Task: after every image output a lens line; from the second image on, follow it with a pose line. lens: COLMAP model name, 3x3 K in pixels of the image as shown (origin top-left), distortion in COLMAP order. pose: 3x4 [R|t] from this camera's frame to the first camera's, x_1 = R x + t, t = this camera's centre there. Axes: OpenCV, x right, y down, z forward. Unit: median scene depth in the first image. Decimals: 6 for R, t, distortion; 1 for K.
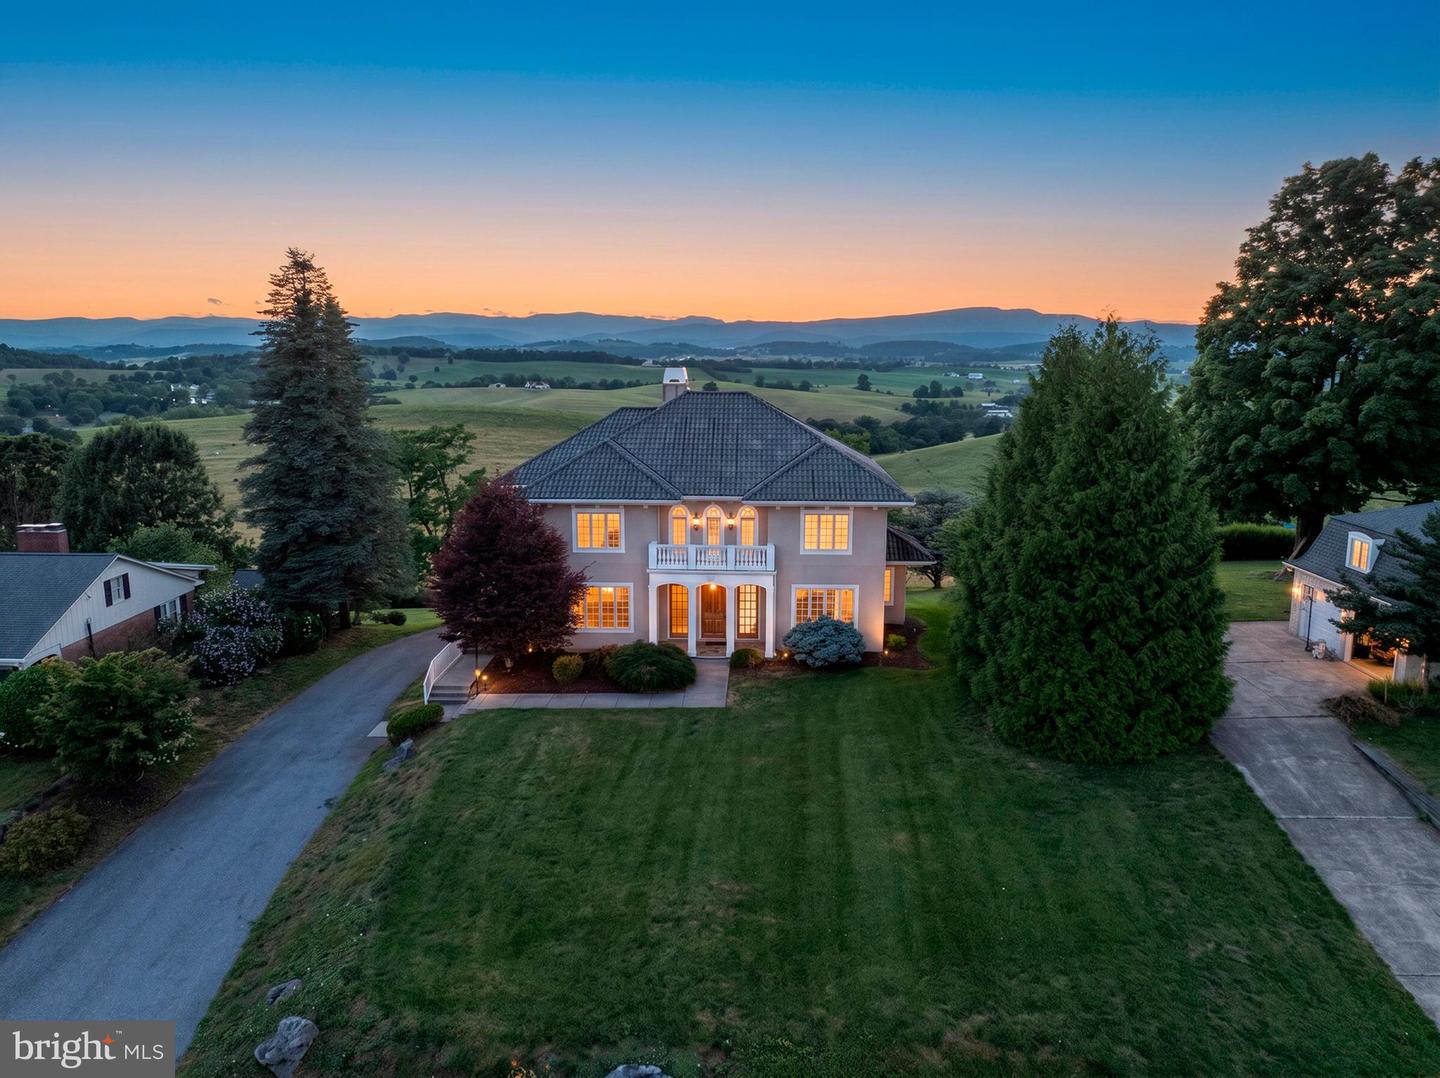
lens RADIAL K [[1010.9, 0, 729.5], [0, 1010.9, 530.9], [0, 0, 1]] dist [-0.044332, 0.011564]
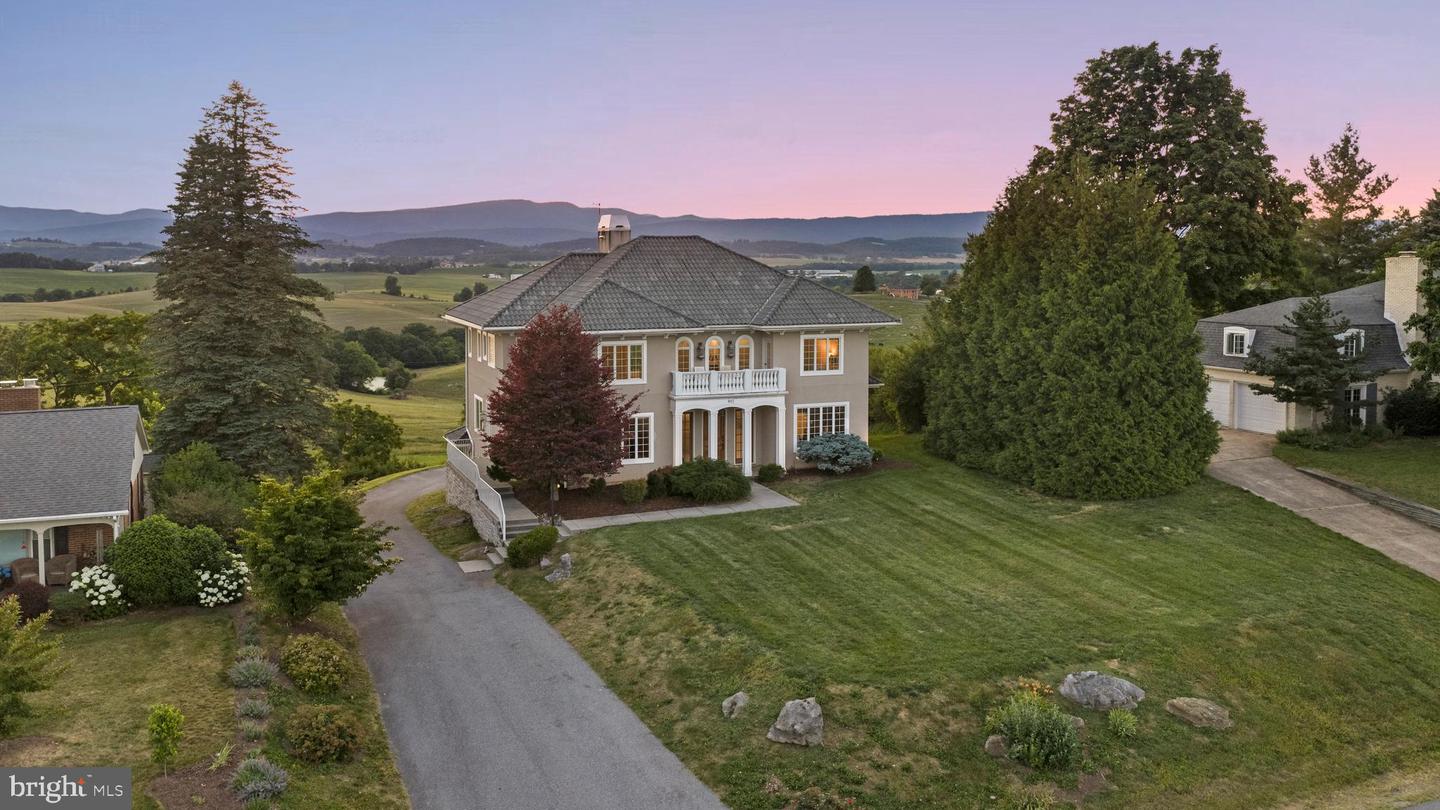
lens RADIAL K [[1212.2, 0, 688.8], [0, 1212.2, 308.2], [0, 0, 1]] dist [0.002742, -0.002436]
pose [[0.926005, -0.026081, 0.376608, -0.533235], [0.074381, 0.990660, -0.114284, 0.091898], [-0.370110, 0.133840, 0.919296, -0.162445]]
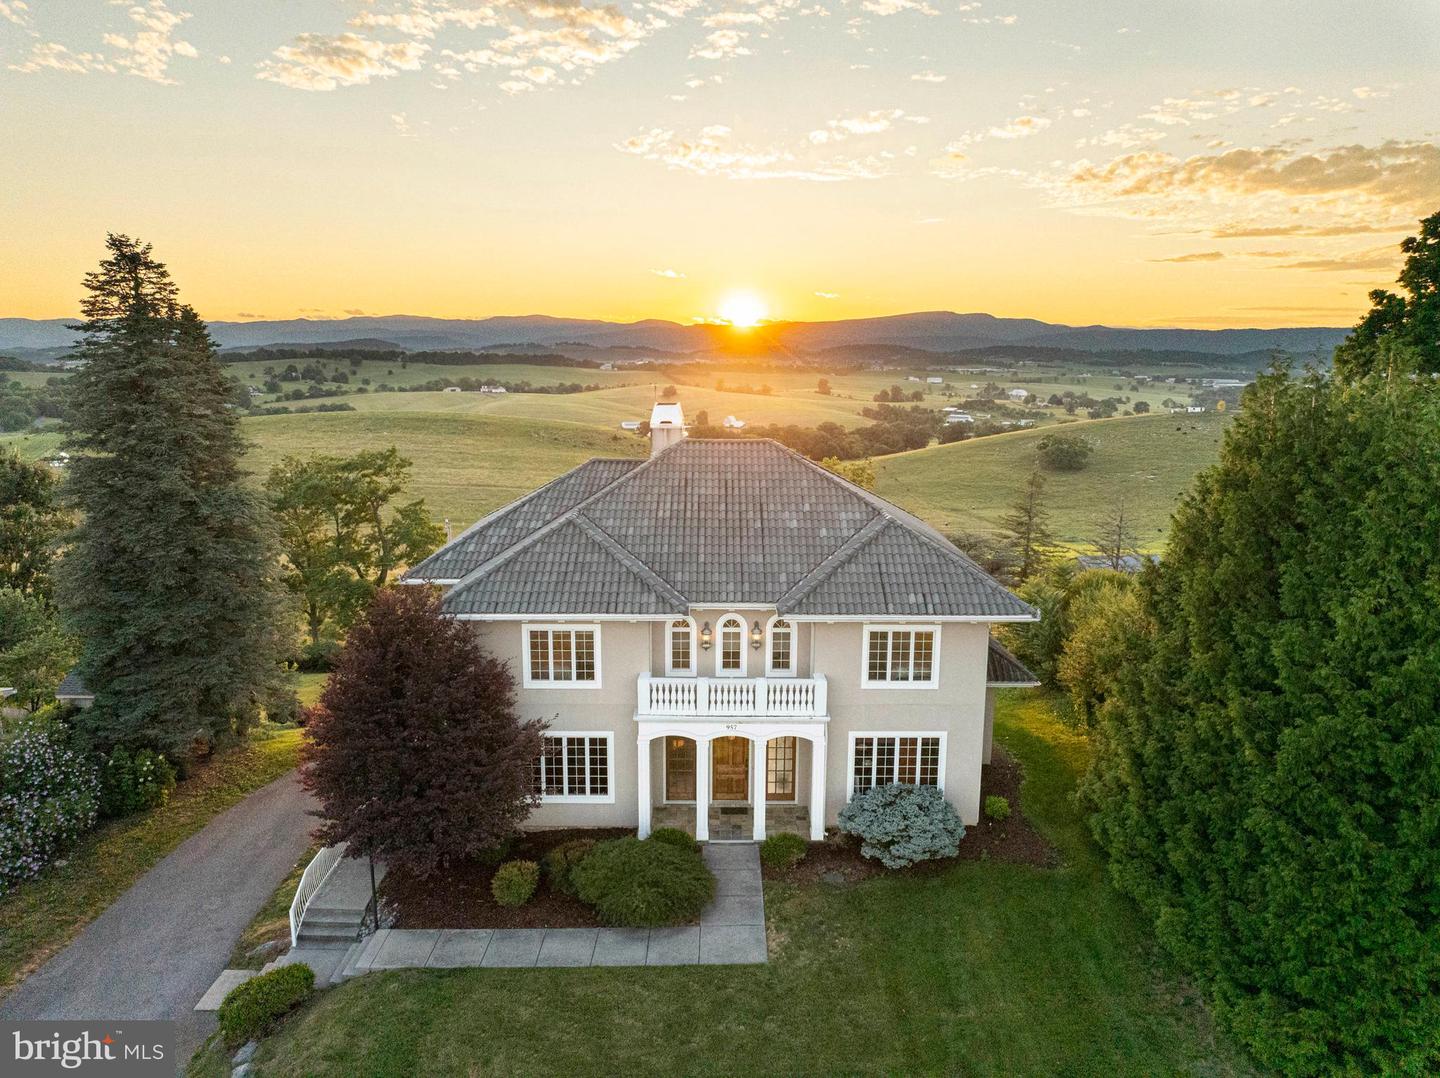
lens RADIAL K [[1010.9, 0, 729.5], [0, 1010.9, 530.9], [0, 0, 1]] dist [-0.044332, 0.011564]
pose [[0.999151, -0.004439, 0.040955, -0.046218], [0.004560, 0.999985, -0.002869, -0.081436], [-0.040942, 0.003054, 0.999157, 0.329854]]
